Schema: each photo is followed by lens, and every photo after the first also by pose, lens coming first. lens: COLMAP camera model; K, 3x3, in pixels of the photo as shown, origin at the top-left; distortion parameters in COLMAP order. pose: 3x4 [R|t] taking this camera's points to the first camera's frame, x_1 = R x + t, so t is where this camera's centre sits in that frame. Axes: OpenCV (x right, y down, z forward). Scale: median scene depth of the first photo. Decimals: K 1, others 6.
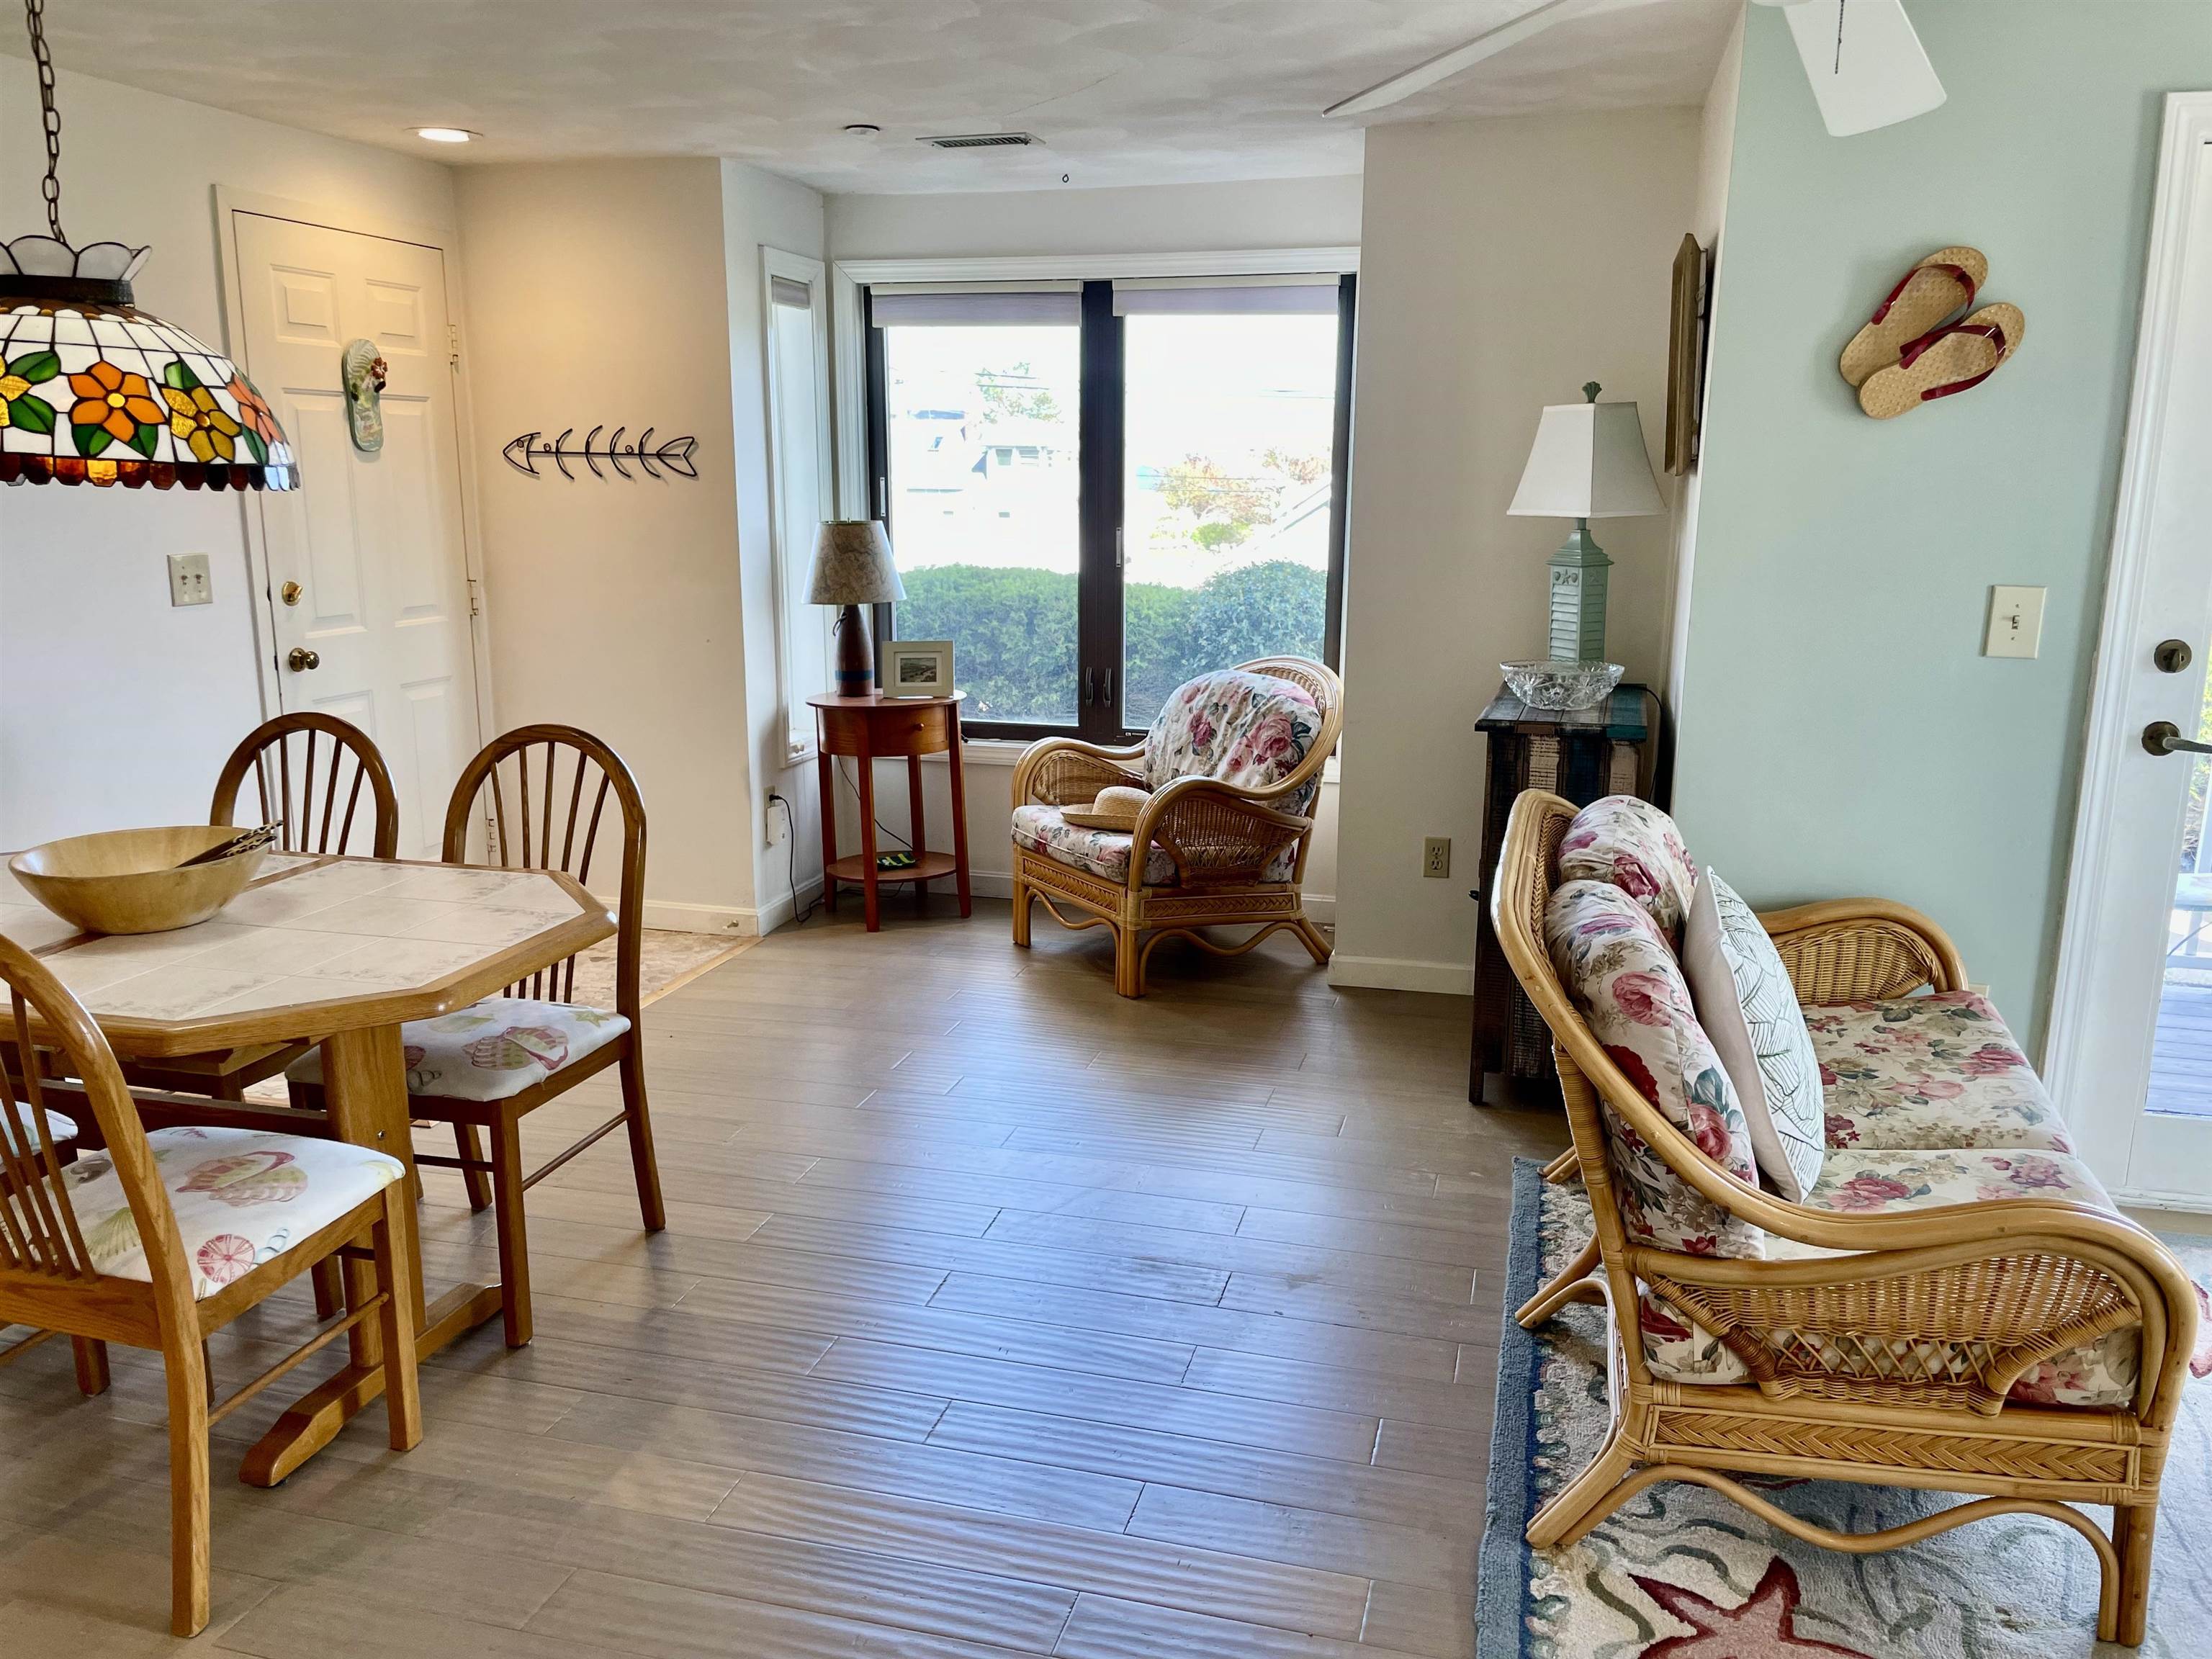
lens RADIAL K [[1687.6, 0, 1101.3], [0, 1687.6, 850.8], [0, 0, 1]] dist [0.066171, -0.081626]
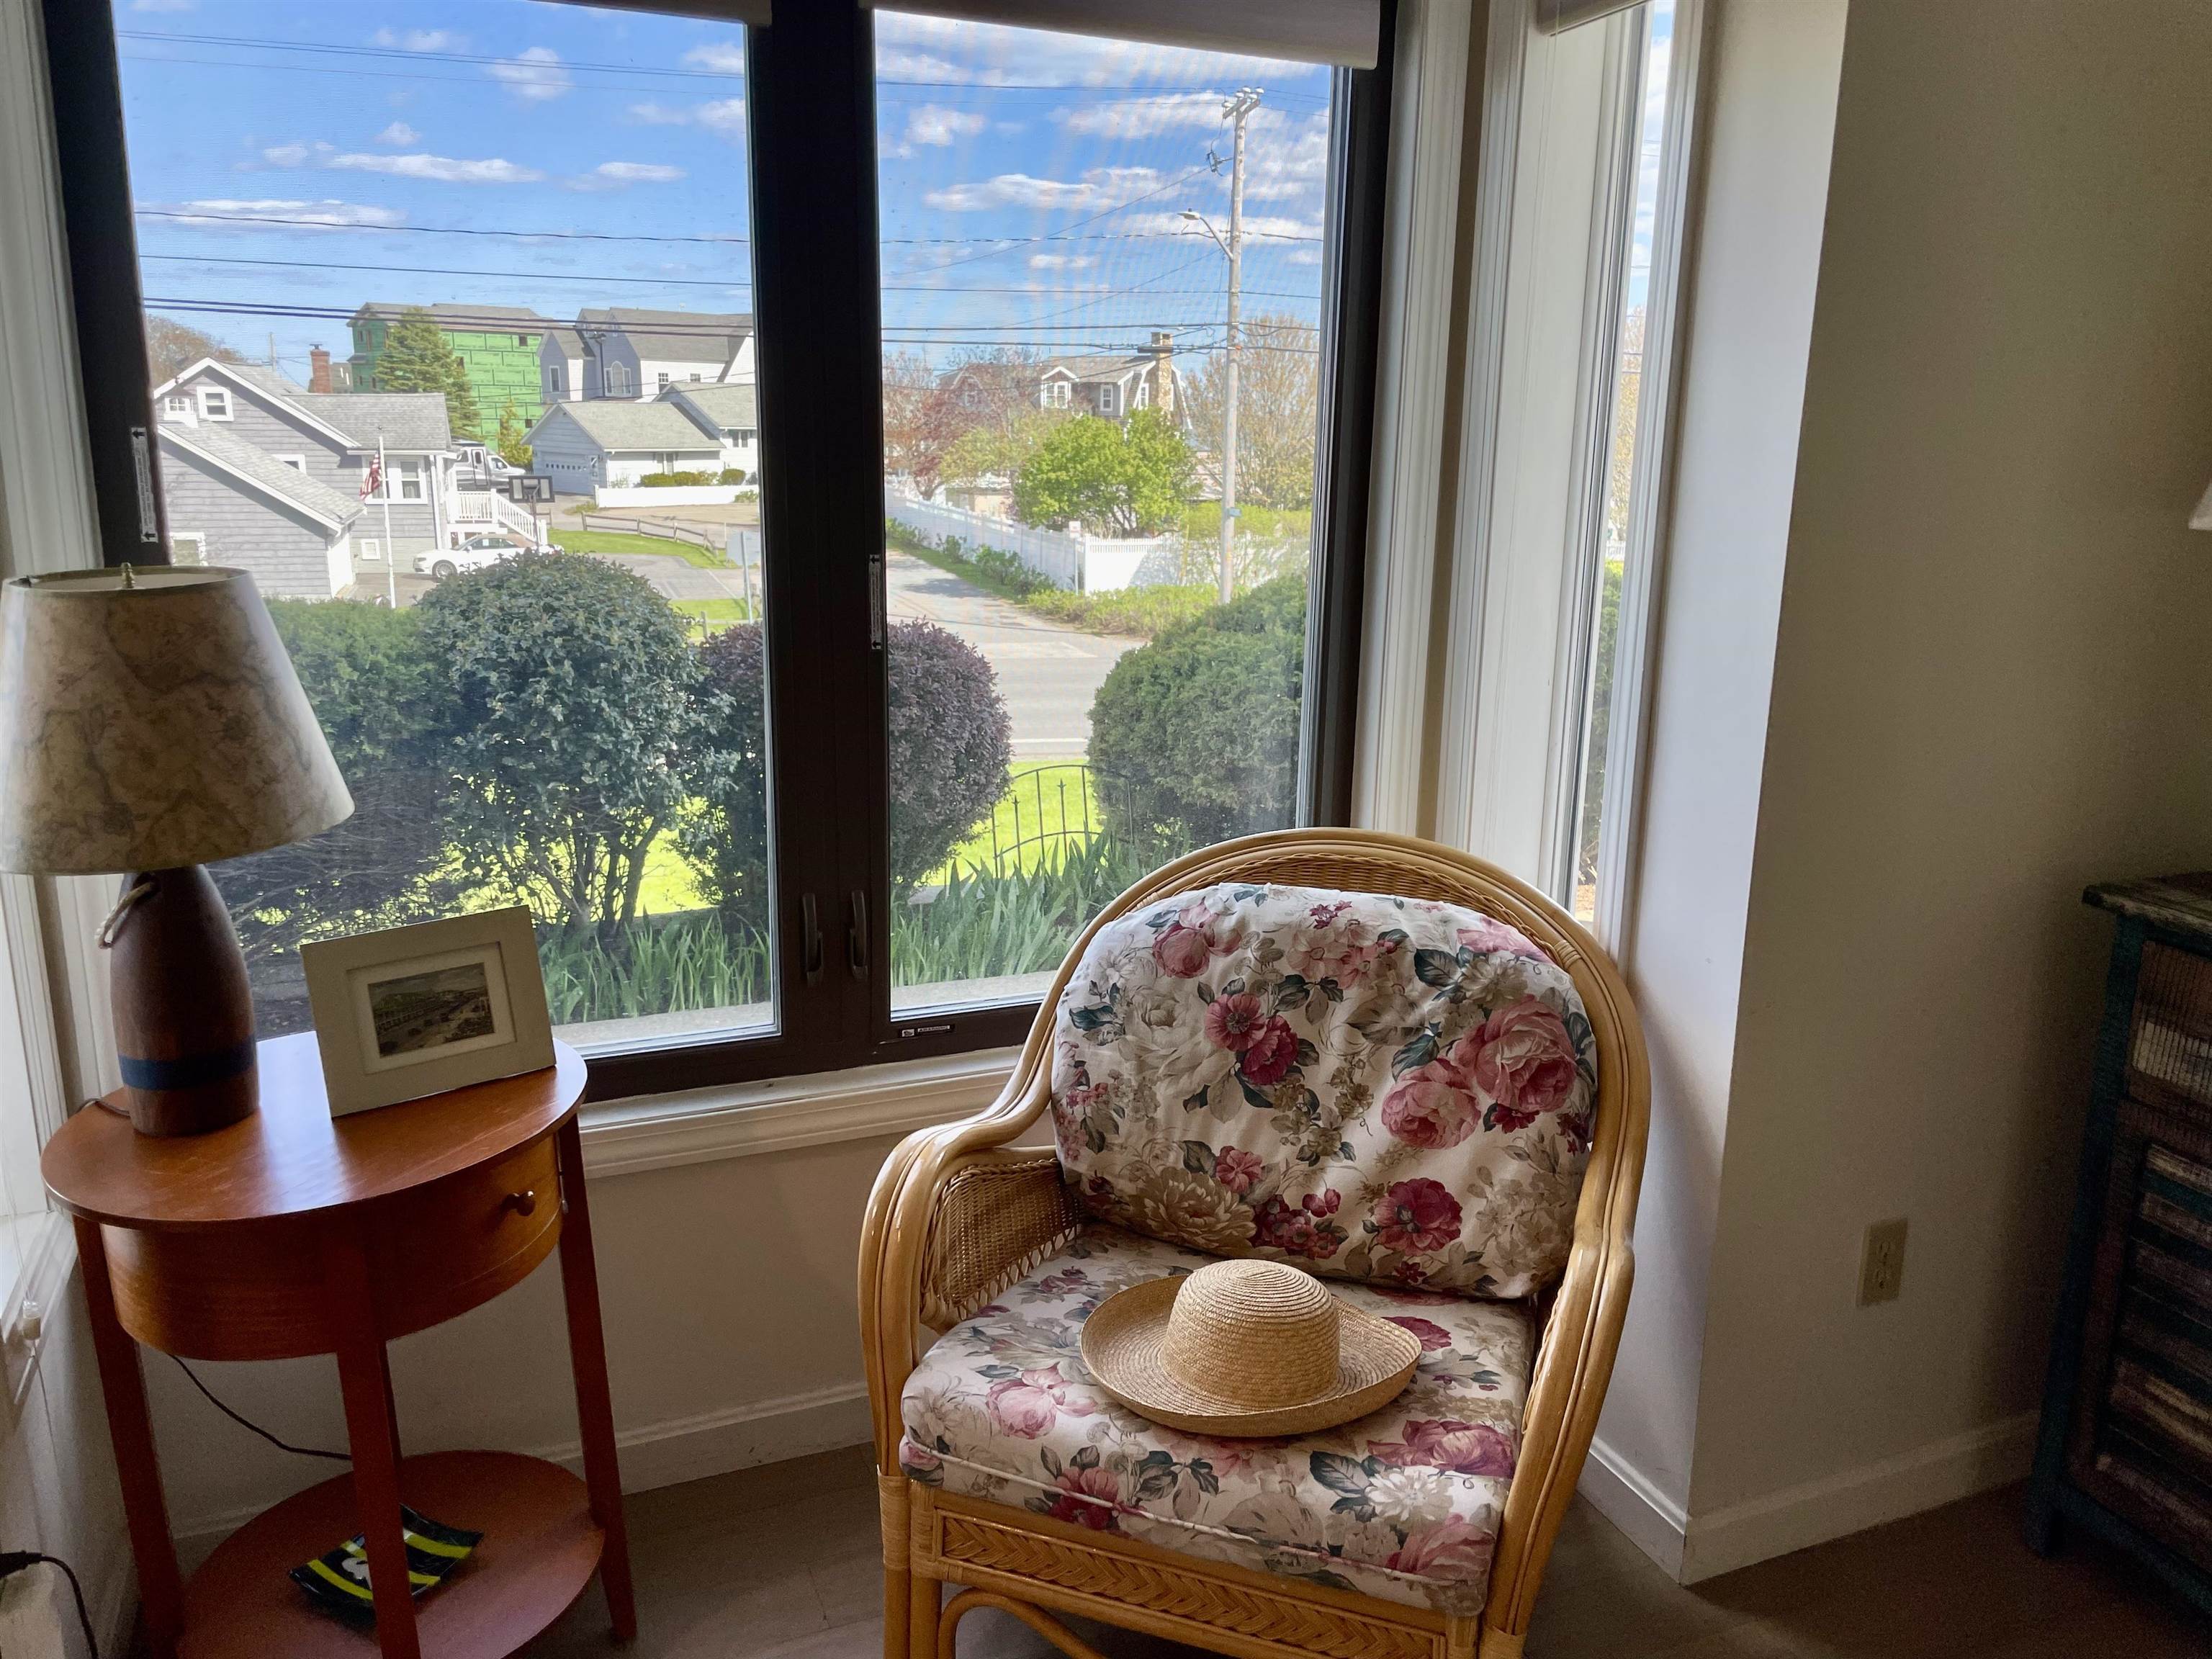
lens RADIAL K [[1687.6, 0, 1140.8], [0, 1687.6, 830.0], [0, 0, 1]] dist [0.066171, -0.081626]
pose [[0.786126, -0.141968, 0.601541, -0.217999], [0.127649, 0.989572, 0.066727, -0.163107], [-0.604741, 0.024330, 0.796050, 0.718678]]
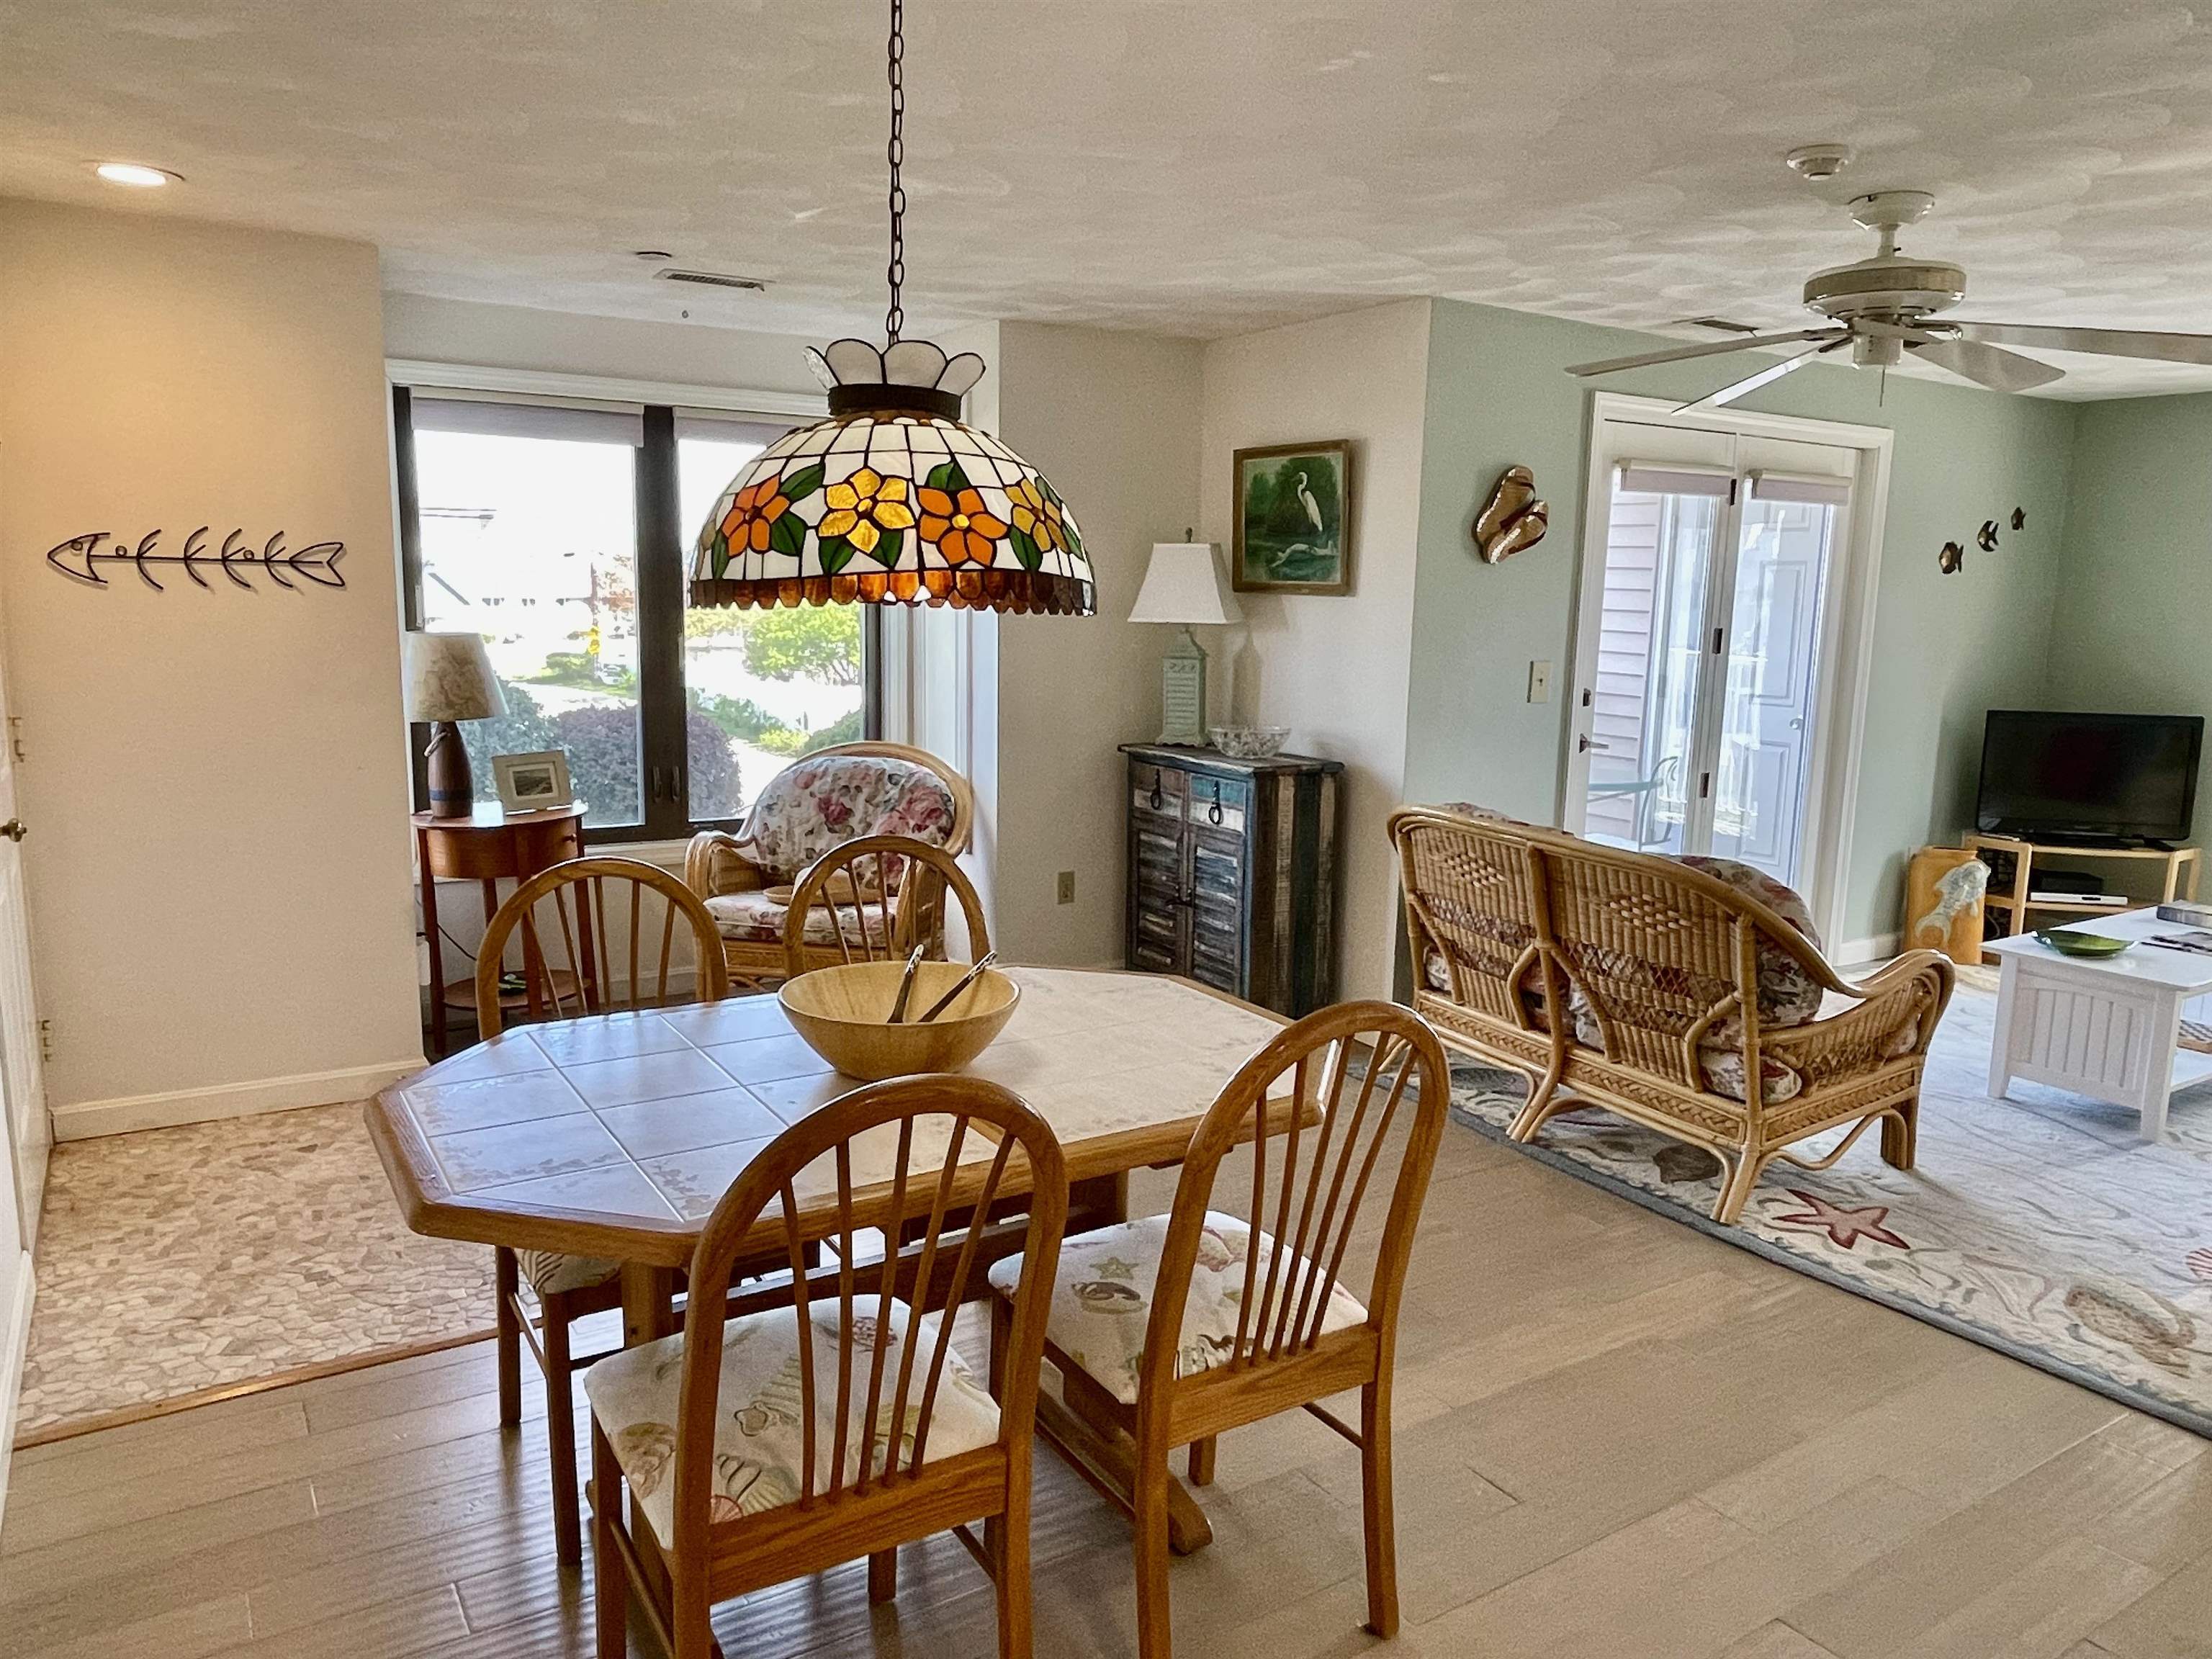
lens RADIAL K [[1501.2, 0, 1124.0], [0, 1501.2, 849.7], [0, 0, 1]] dist [0.012018, -0.030030]
pose [[0.670130, -0.120548, 0.732389, -0.577232], [0.150741, 0.988264, 0.024737, -0.043211], [-0.726776, 0.093824, 0.680437, 0.185826]]
